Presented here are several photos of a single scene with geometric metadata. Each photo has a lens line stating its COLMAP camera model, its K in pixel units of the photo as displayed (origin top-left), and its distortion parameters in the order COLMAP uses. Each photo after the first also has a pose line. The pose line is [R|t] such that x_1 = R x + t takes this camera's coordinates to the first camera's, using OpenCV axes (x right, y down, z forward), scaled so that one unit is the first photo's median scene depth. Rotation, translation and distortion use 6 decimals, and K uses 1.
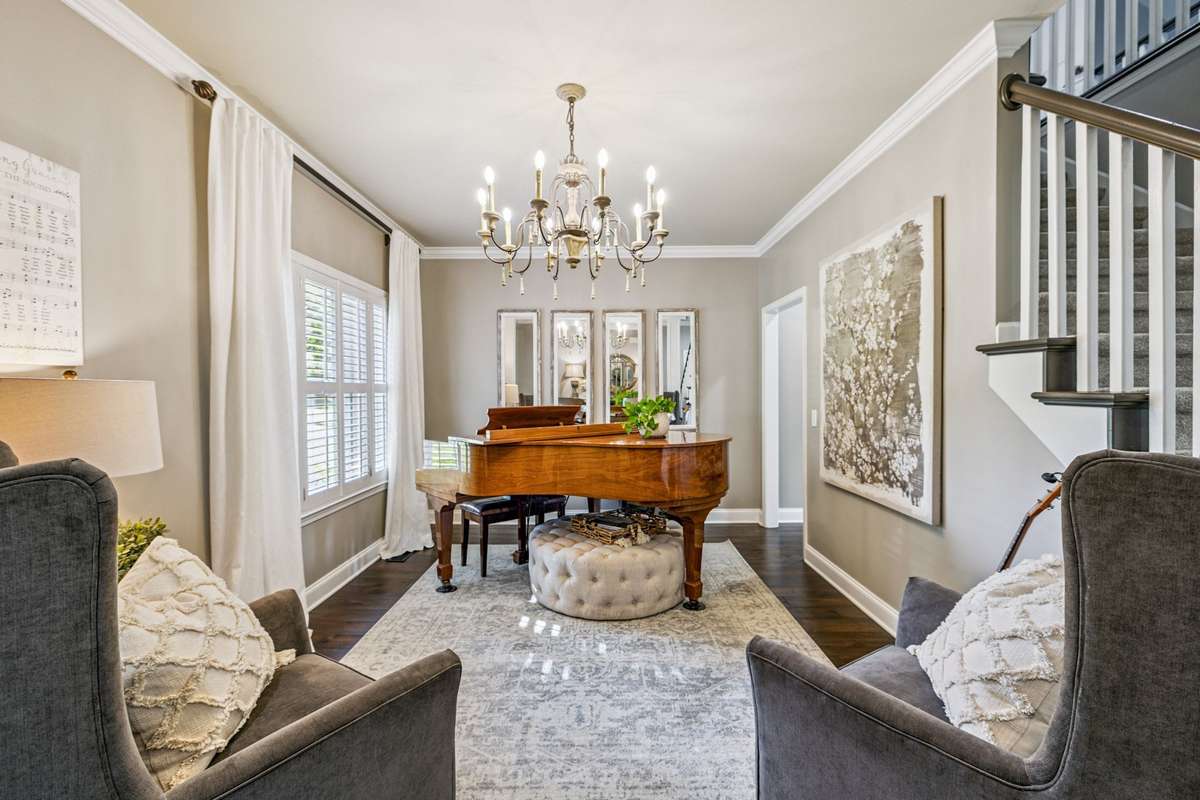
lens RADIAL K [[514.0, 0, 598.5], [0, 514.0, 392.7], [0, 0, 1]] dist [0.002459, 0.000192]
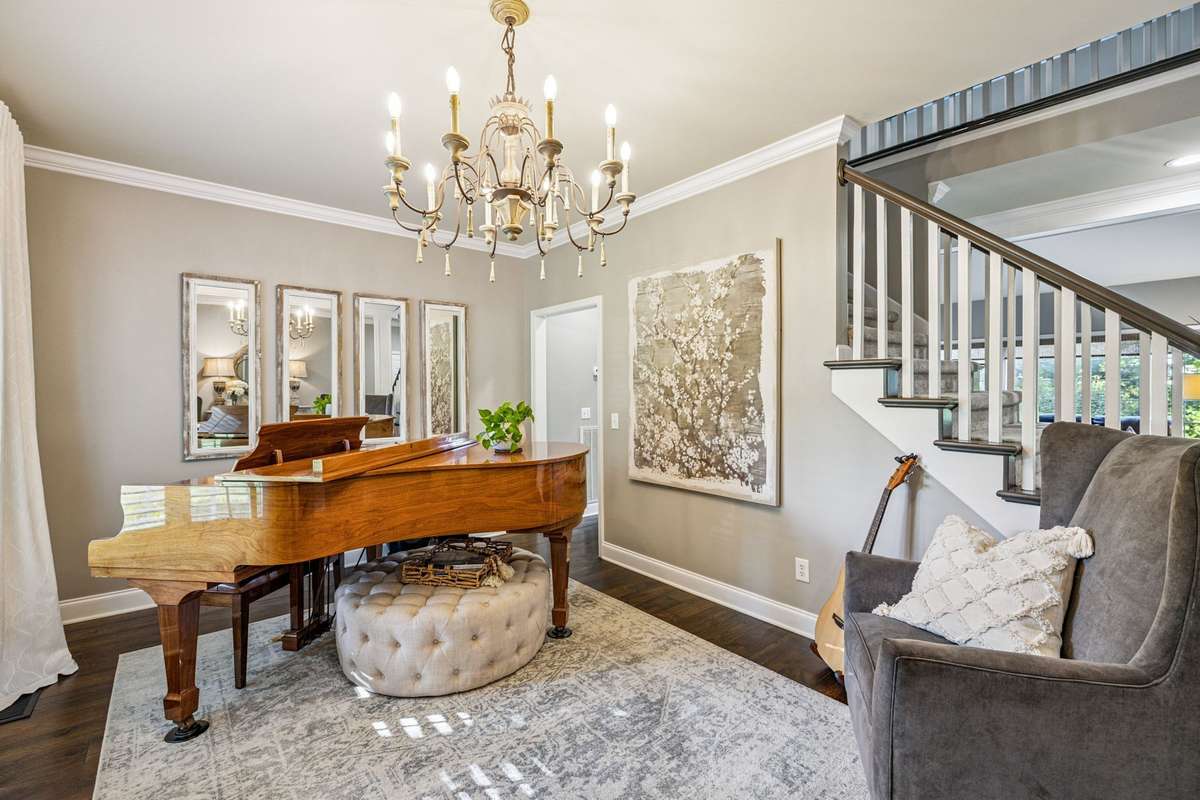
lens RADIAL K [[514.0, 0, 598.5], [0, 514.0, 392.7], [0, 0, 1]] dist [0.002459, 0.000192]
pose [[0.762325, -0.001298, 0.647193, -0.378399], [0.003683, 0.999990, -0.002333, -0.009015], [-0.647184, 0.004162, 0.762323, 0.279373]]
